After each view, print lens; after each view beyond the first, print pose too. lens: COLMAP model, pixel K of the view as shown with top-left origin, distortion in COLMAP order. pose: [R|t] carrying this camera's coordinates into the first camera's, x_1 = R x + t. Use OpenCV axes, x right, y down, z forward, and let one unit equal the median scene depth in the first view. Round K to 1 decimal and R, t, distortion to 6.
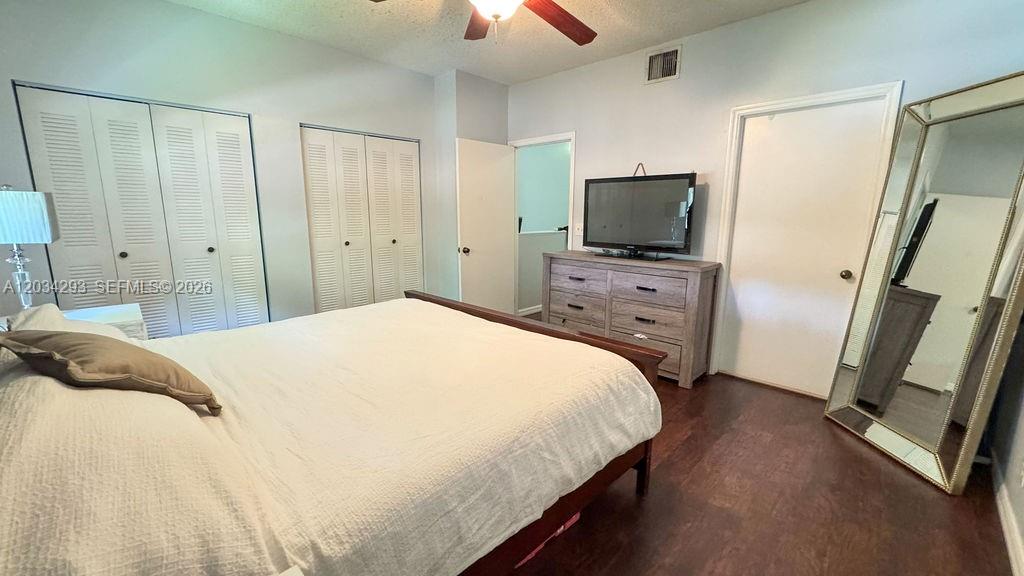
lens RADIAL K [[420.7, 0, 510.4], [0, 420.7, 287.0], [0, 0, 1]] dist [0.001200, 0.000154]
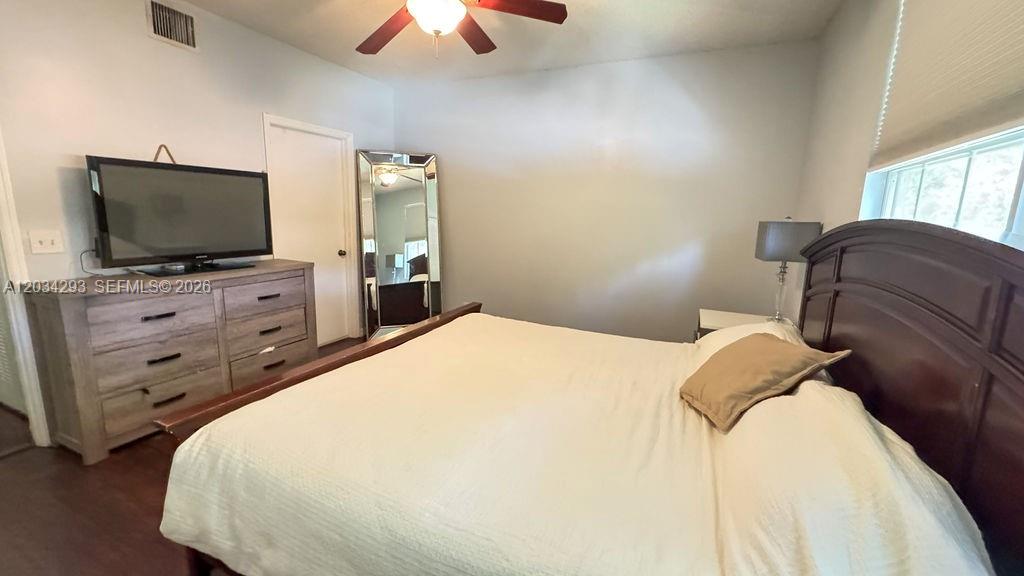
lens RADIAL K [[420.7, 0, 510.4], [0, 420.7, 289.6], [0, 0, 1]] dist [0.001200, 0.000154]
pose [[-0.349284, -0.189139, 0.917729, -0.642494], [0.134509, 0.959151, 0.248870, -0.154315], [-0.927312, 0.210369, -0.309576, 0.725604]]
